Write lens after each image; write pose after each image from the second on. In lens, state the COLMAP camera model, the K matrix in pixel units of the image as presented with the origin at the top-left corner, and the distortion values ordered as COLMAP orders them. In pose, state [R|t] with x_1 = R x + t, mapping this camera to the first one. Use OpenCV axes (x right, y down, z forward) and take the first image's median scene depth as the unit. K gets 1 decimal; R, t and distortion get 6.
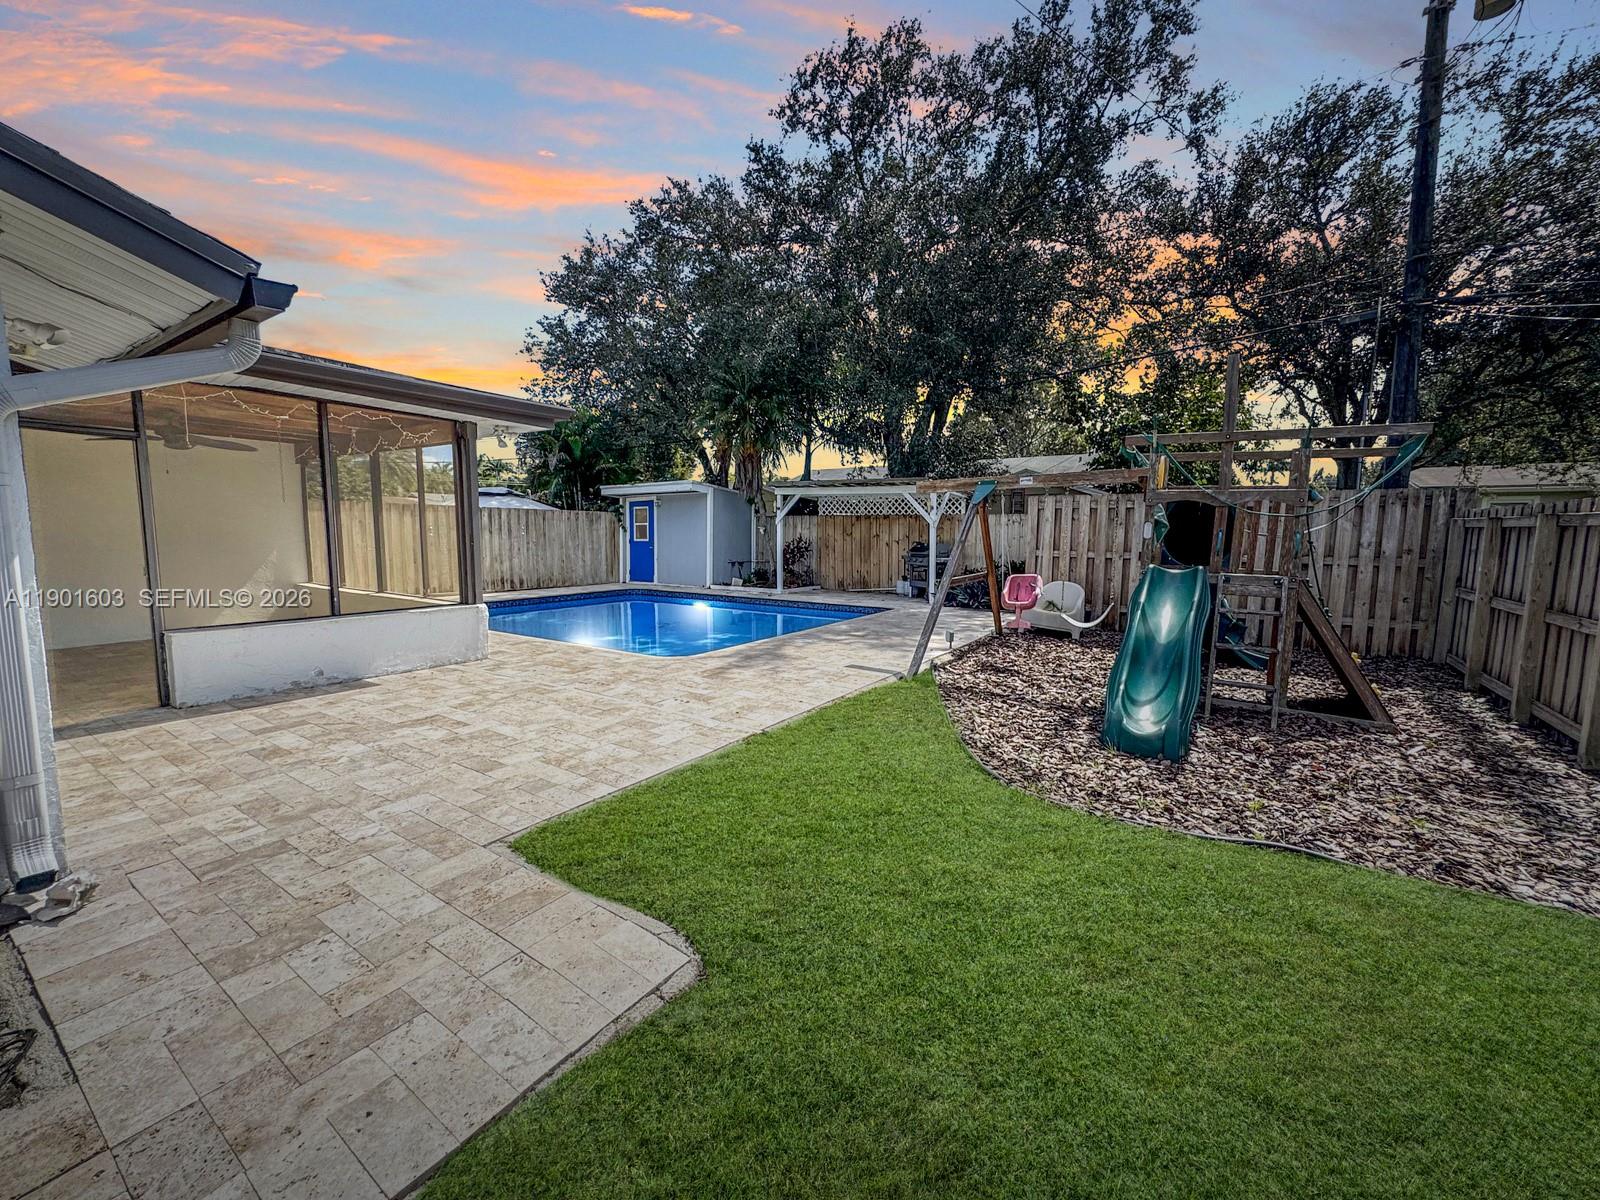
lens RADIAL K [[642.0, 0, 801.2], [0, 642.0, 599.3], [0, 0, 1]] dist [-0.002056, 0.000019]
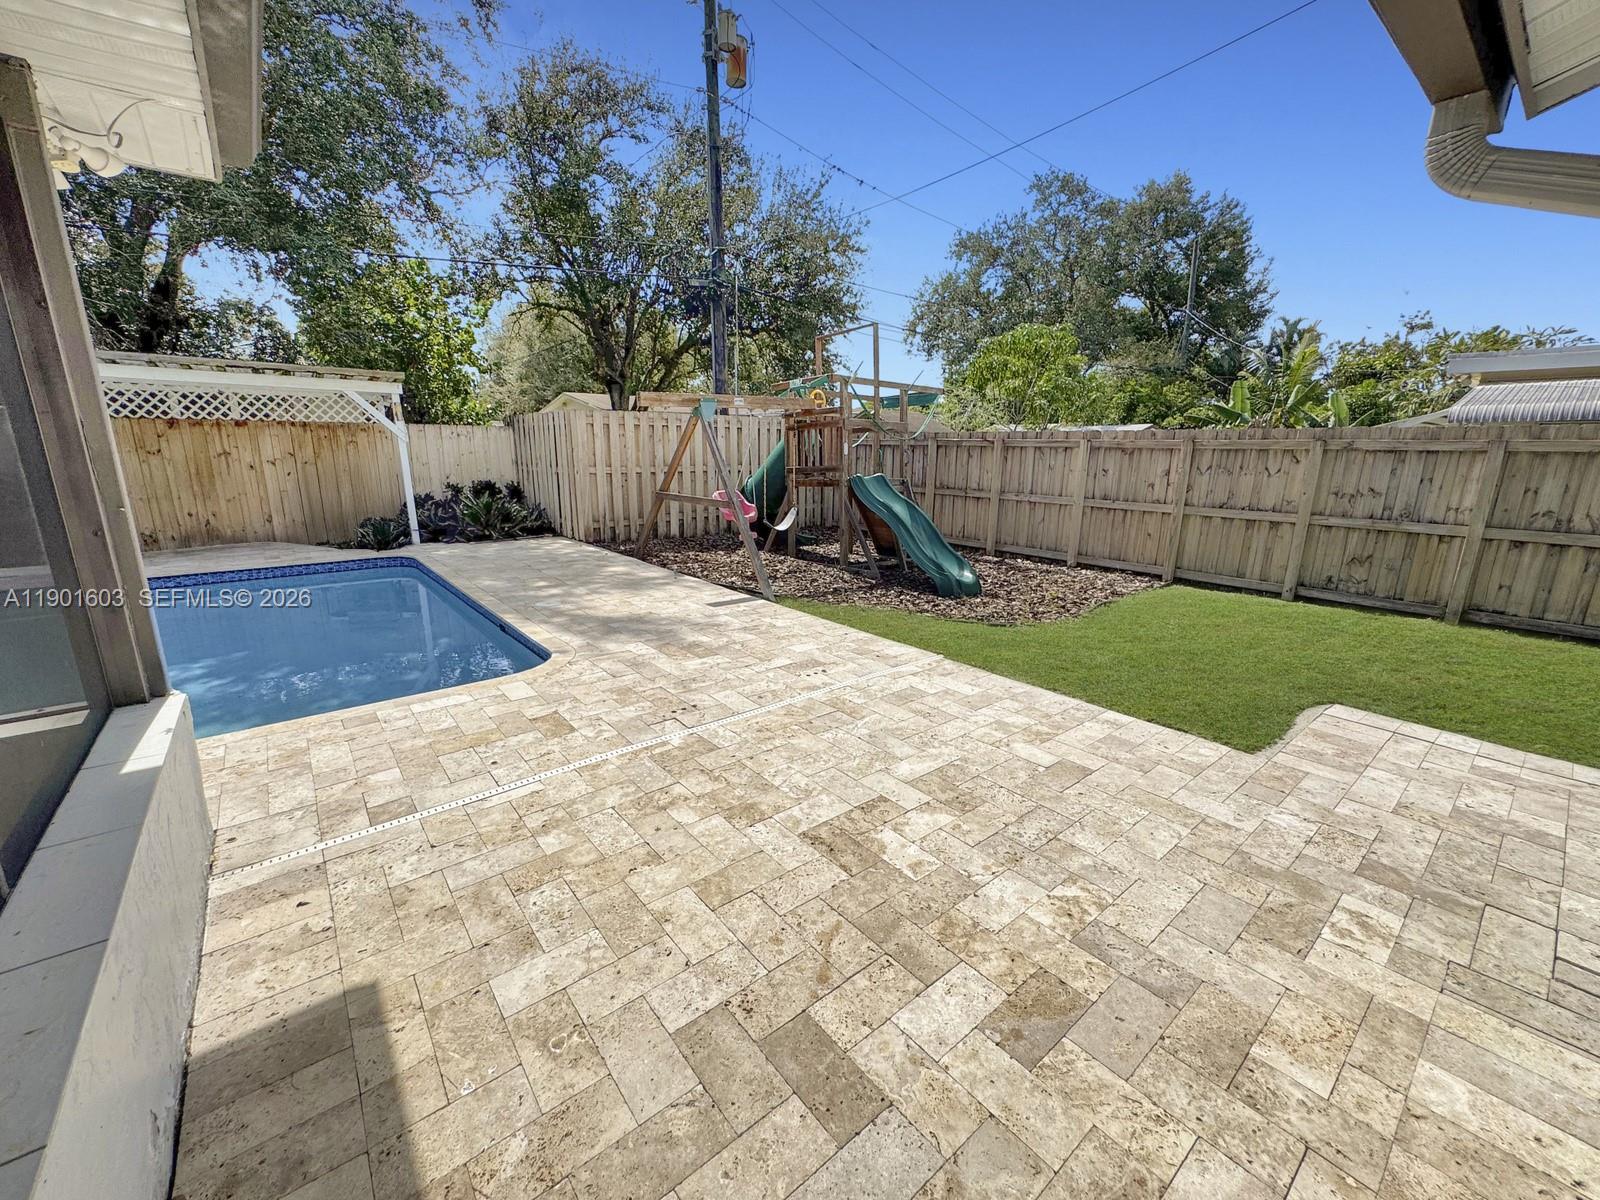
lens RADIAL K [[642.0, 0, 802.2], [0, 642.0, 602.9], [0, 0, 1]] dist [-0.002056, 0.000019]
pose [[0.298967, -0.231892, 0.925659, -0.971576], [0.096421, 0.972401, 0.212460, -0.105633], [-0.949380, 0.025735, 0.313075, 0.811933]]
